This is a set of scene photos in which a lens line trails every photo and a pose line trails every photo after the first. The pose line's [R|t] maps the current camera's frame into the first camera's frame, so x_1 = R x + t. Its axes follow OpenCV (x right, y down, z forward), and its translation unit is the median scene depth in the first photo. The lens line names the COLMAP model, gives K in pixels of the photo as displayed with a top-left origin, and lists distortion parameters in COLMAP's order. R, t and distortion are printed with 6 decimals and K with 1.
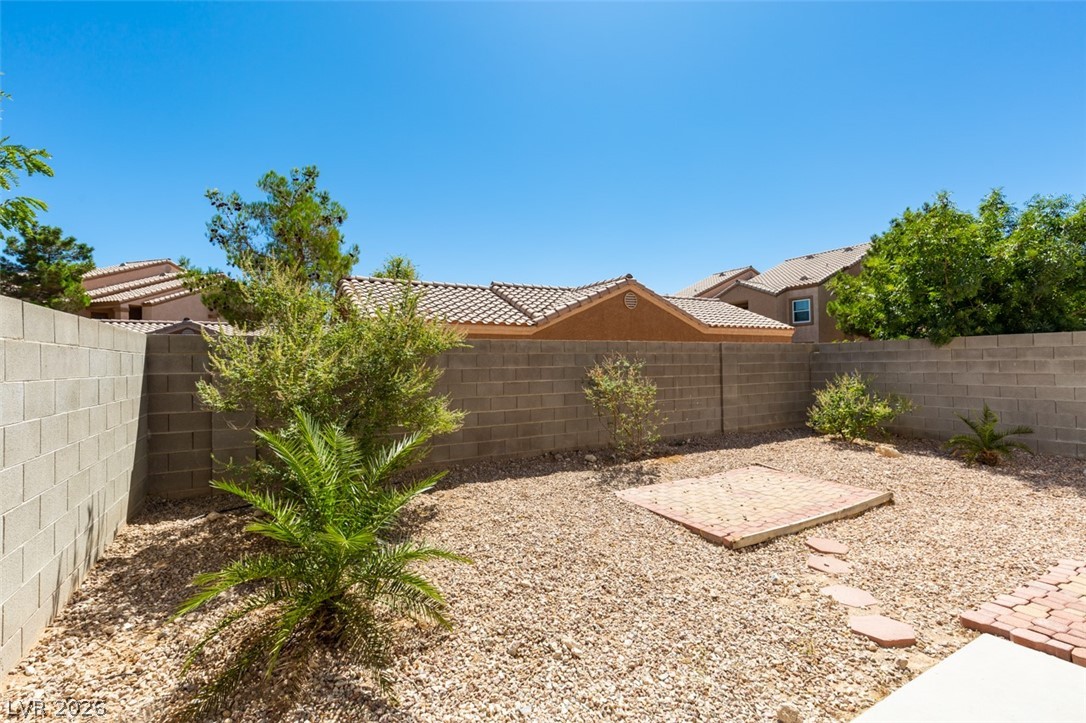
lens RADIAL K [[486.6, 0, 540.8], [0, 486.6, 356.2], [0, 0, 1]] dist [0.005366, -0.000713]
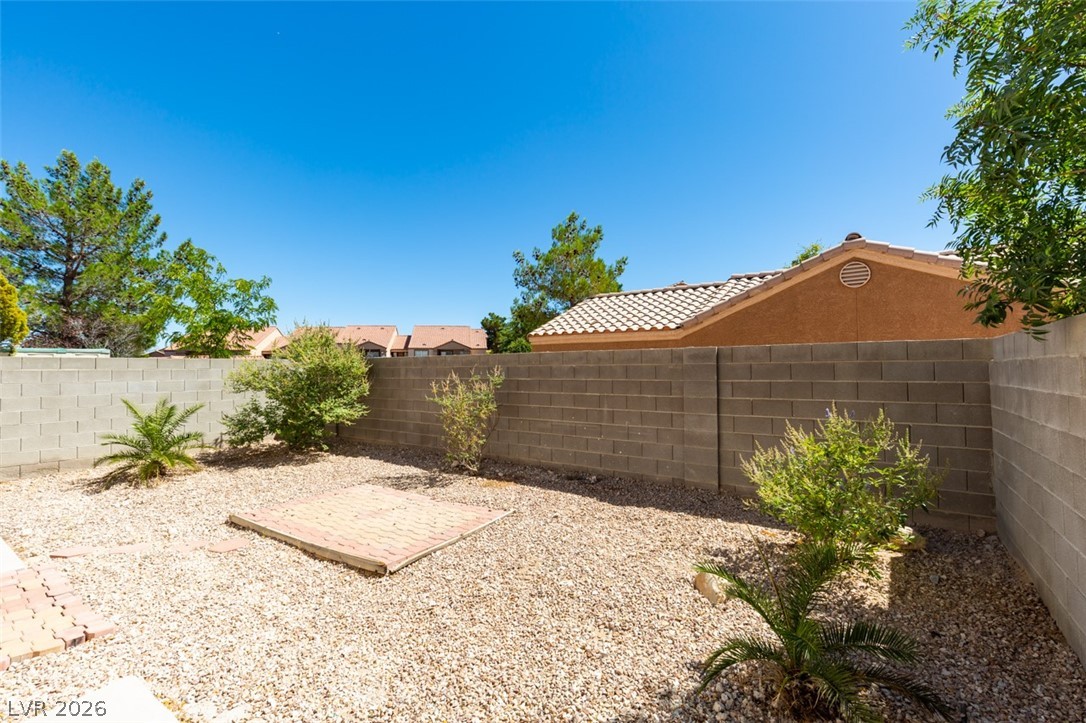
lens RADIAL K [[486.6, 0, 540.8], [0, 486.6, 356.2], [0, 0, 1]] dist [0.005366, -0.000713]
pose [[0.418212, -0.013376, -0.908251, 0.908315], [0.016873, 0.999833, -0.006956, -0.015845], [0.908193, -0.012416, 0.418368, 0.555809]]
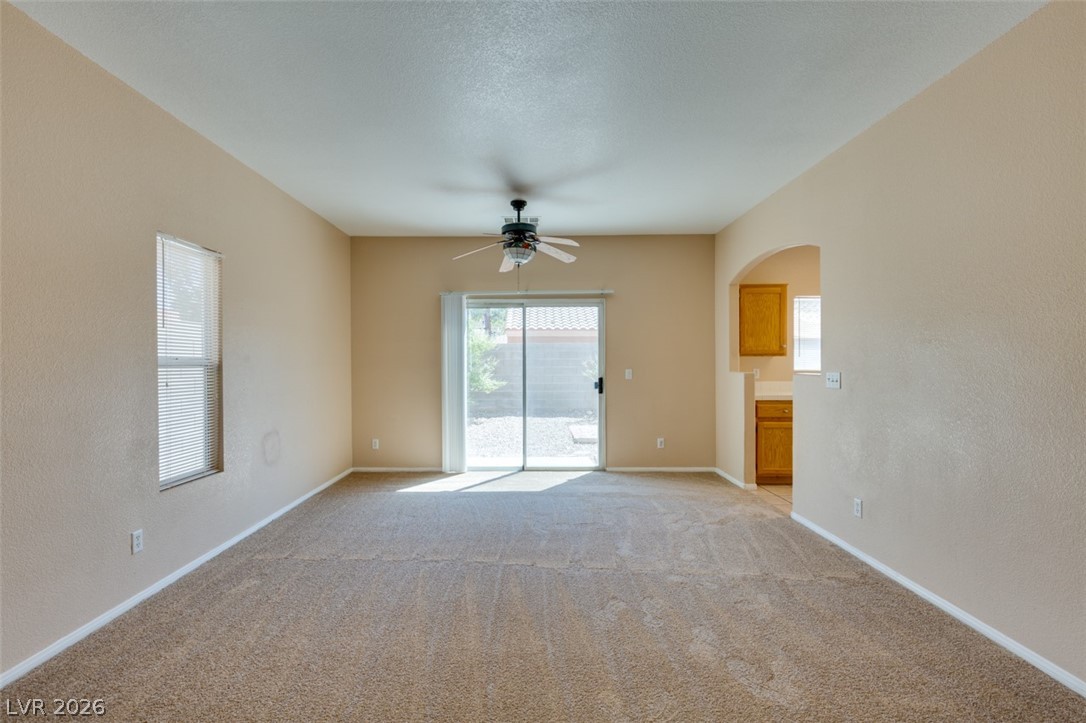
lens RADIAL K [[492.4, 0, 528.4], [0, 492.4, 365.0], [0, 0, 1]] dist [0.007504, -0.000383]
pose [[0.859069, 0.014754, -0.511646, 0.619085], [0.001102, 0.999529, 0.030672, -0.008542], [0.511858, -0.026913, 0.858648, -0.451788]]
